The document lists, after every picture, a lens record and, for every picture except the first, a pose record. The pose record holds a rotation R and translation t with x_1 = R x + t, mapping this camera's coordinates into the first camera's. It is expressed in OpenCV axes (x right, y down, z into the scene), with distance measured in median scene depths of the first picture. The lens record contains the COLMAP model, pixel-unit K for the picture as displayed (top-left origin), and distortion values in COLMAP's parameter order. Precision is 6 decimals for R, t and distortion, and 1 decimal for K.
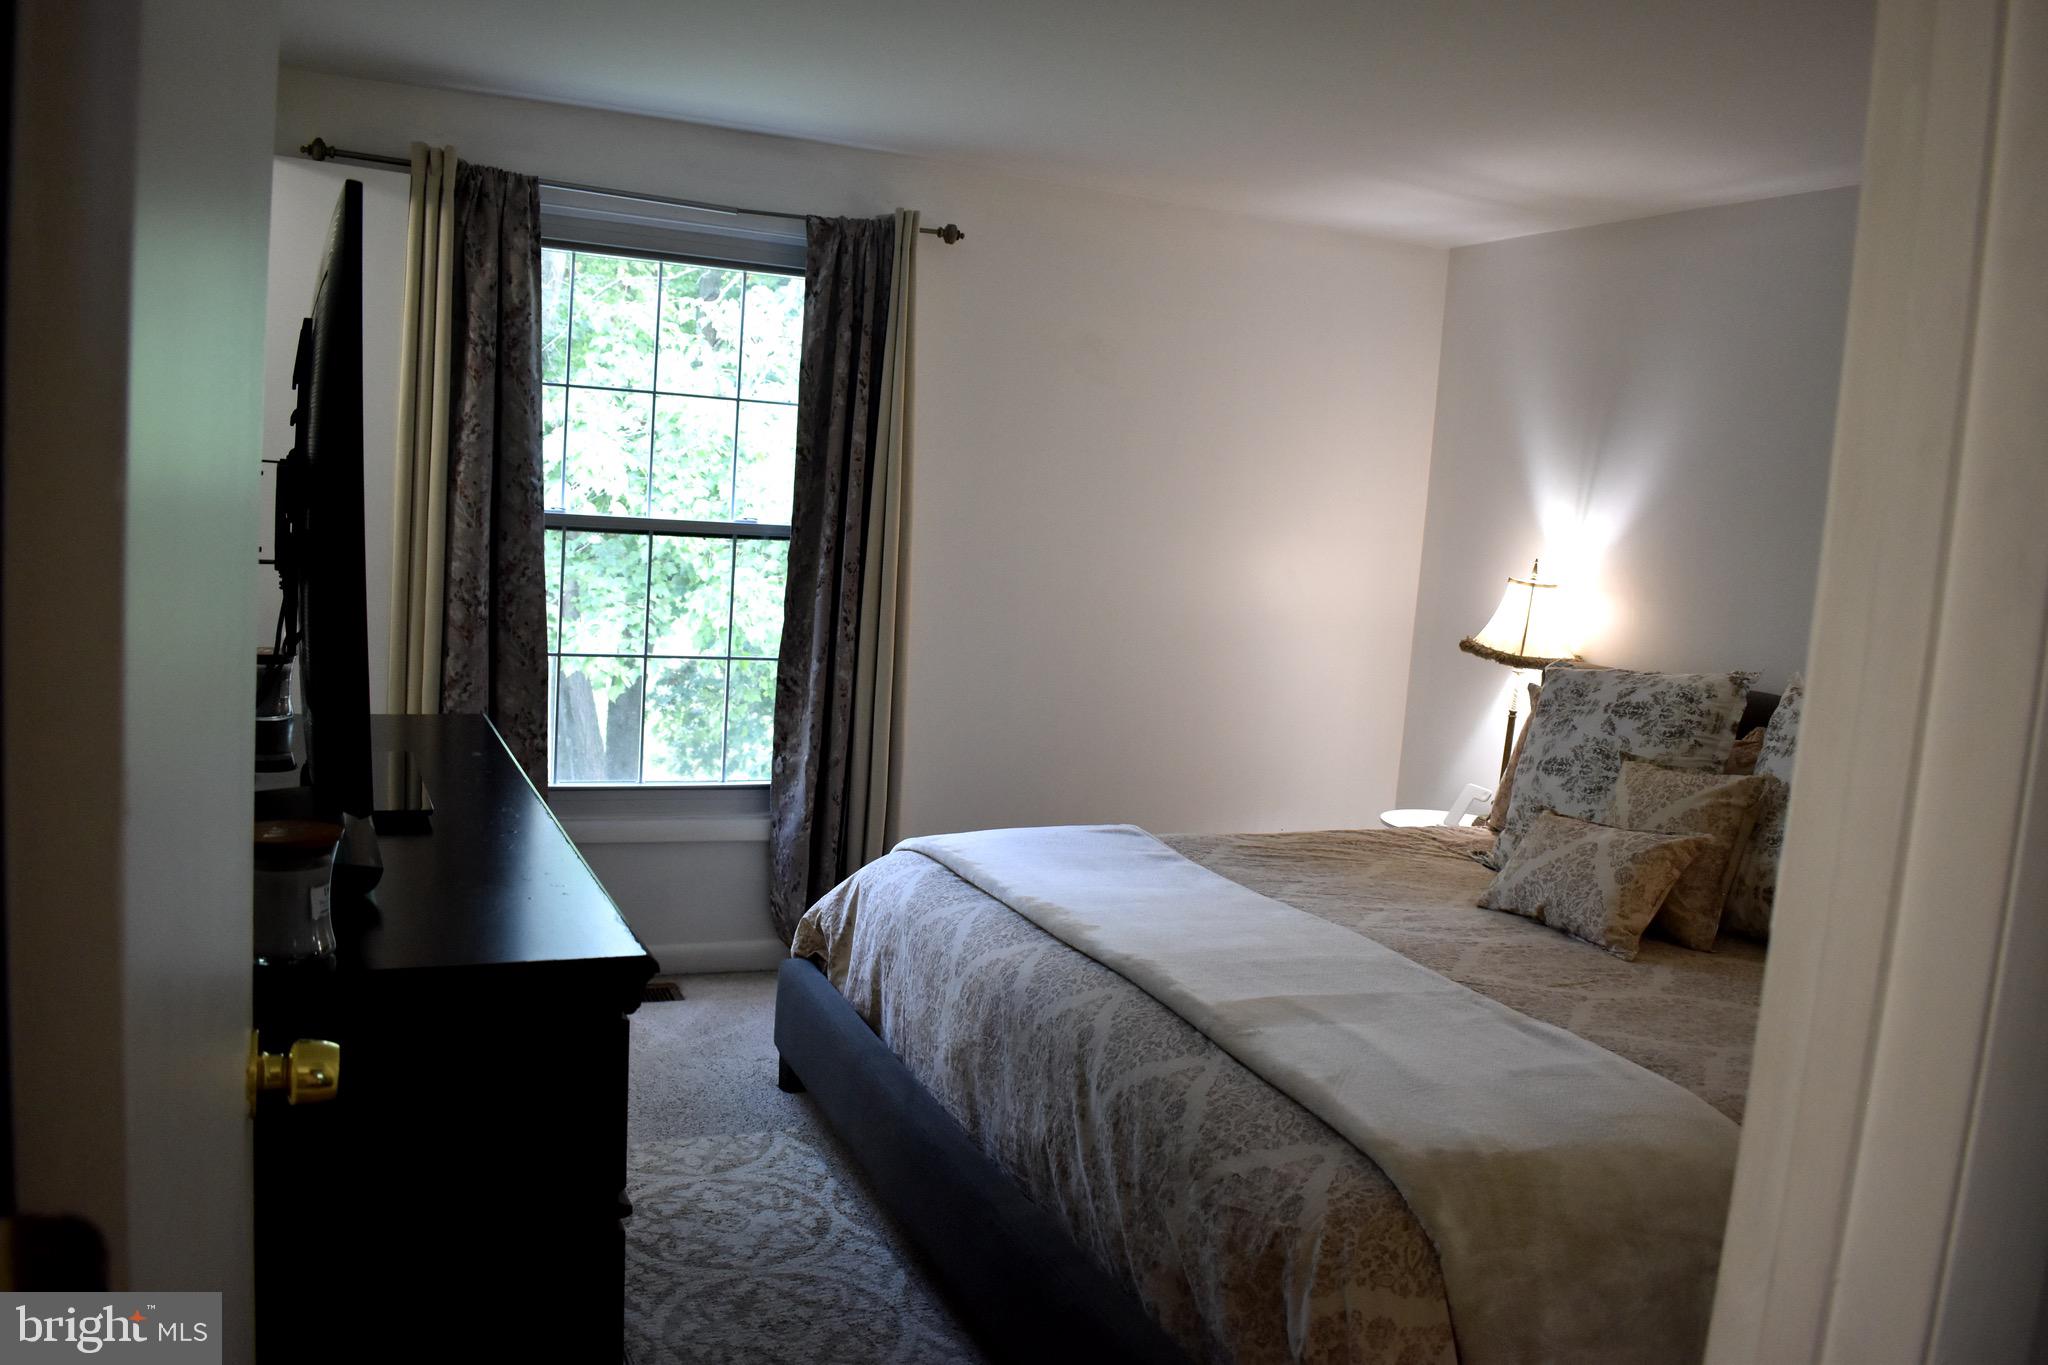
lens RADIAL K [[1608.4, 0, 1024.0], [0, 1608.4, 682.5], [0, 0, 1]] dist [-0.089393, 0.000079]
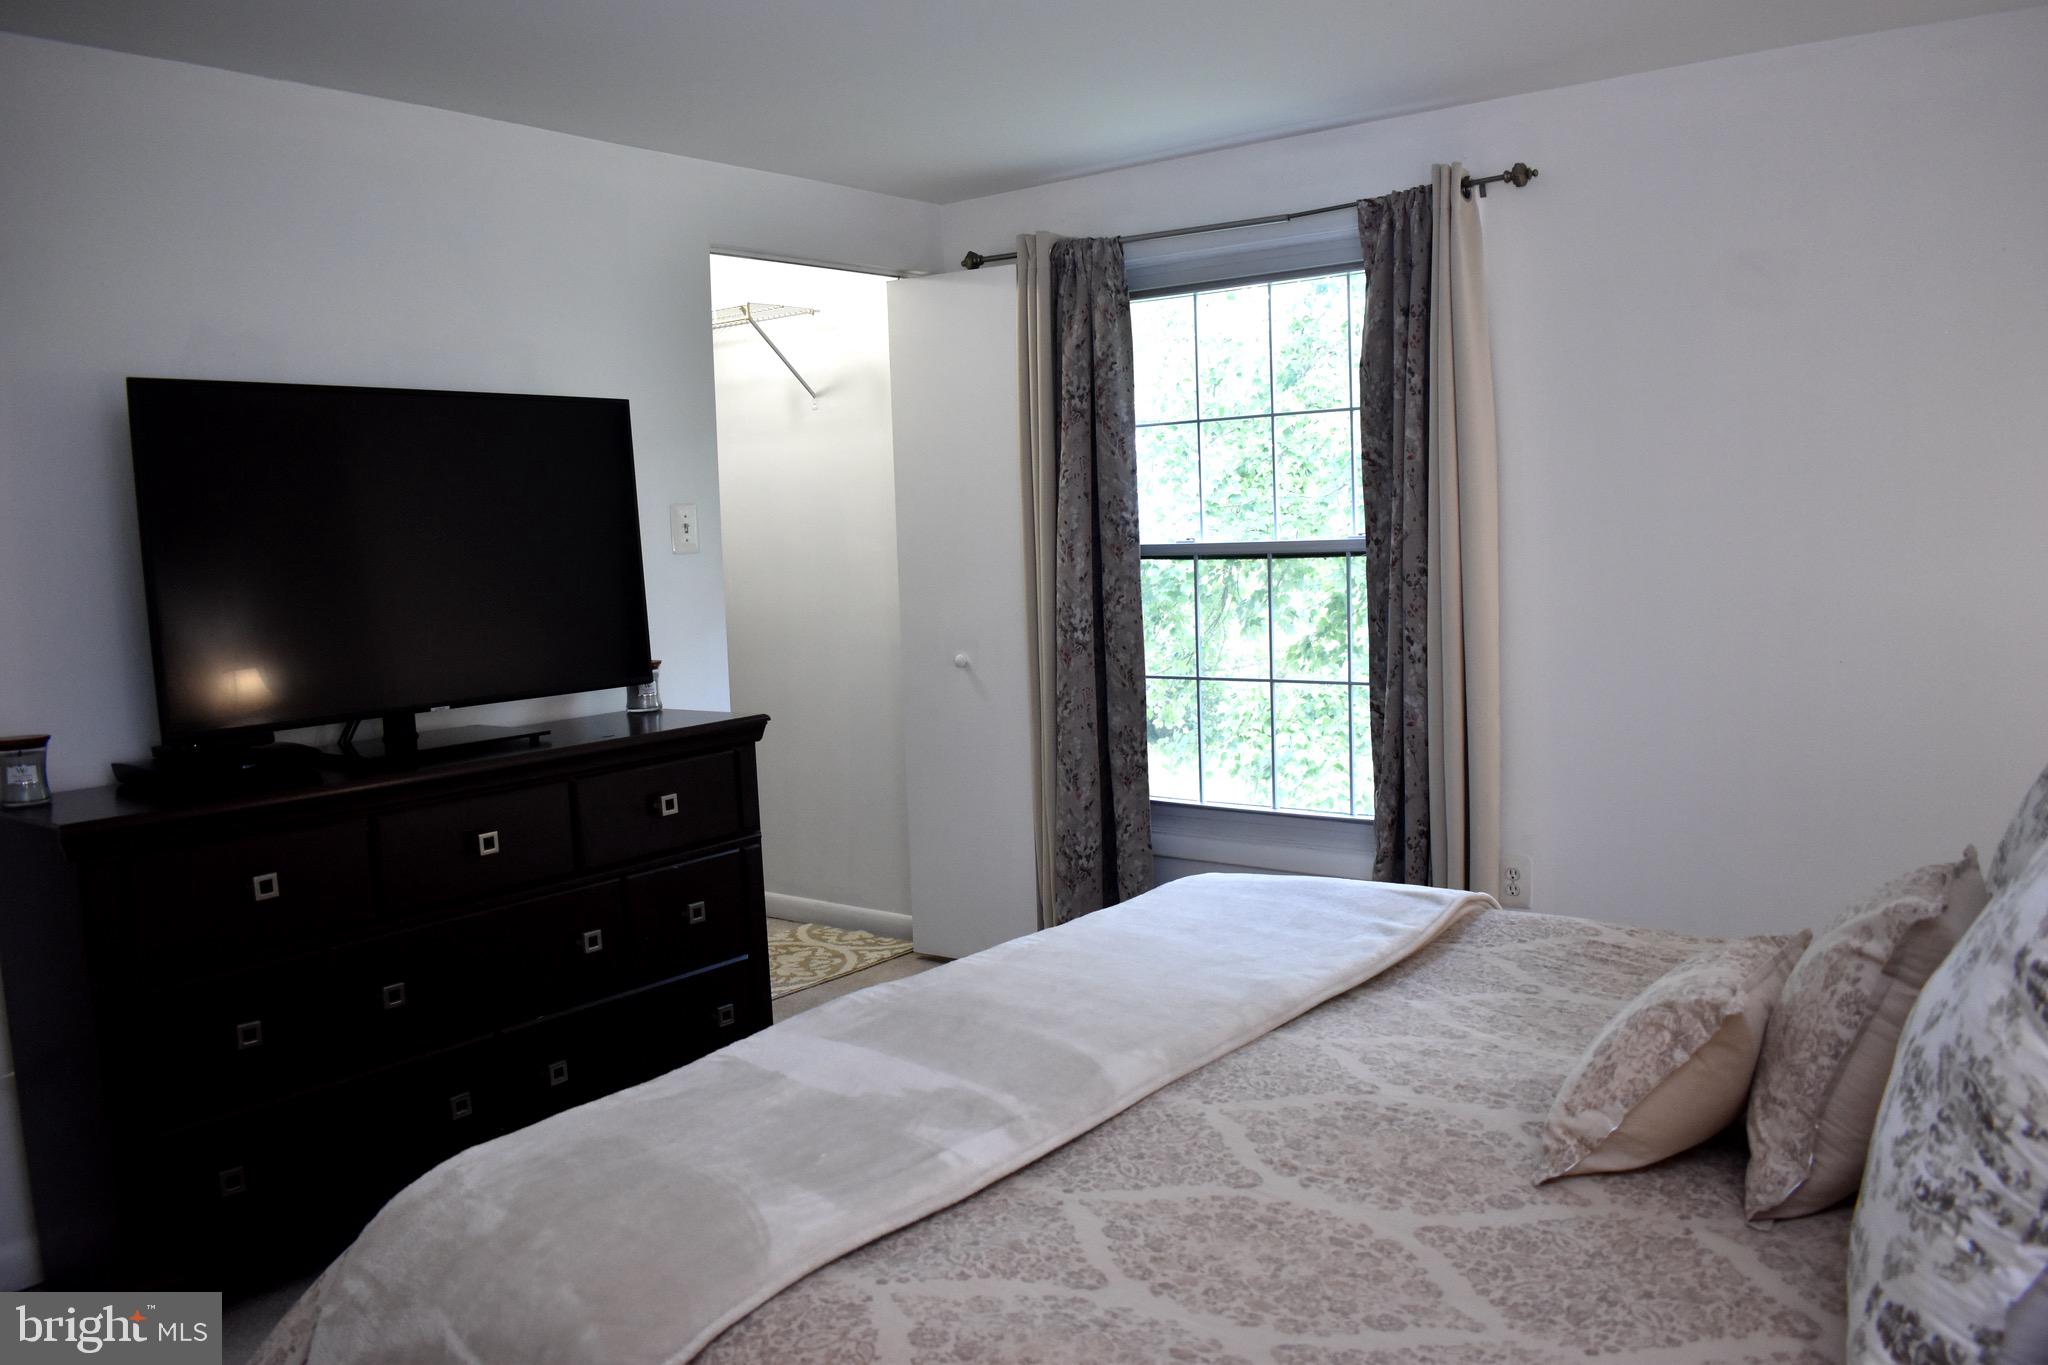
lens RADIAL K [[1608.4, 0, 1024.0], [0, 1608.4, 682.5], [0, 0, 1]] dist [-0.089393, 0.000079]
pose [[0.460675, -0.000338, -0.887569, 0.628435], [-0.033401, 0.999285, -0.017716, 0.008322], [0.886940, 0.037807, 0.460334, 0.442283]]
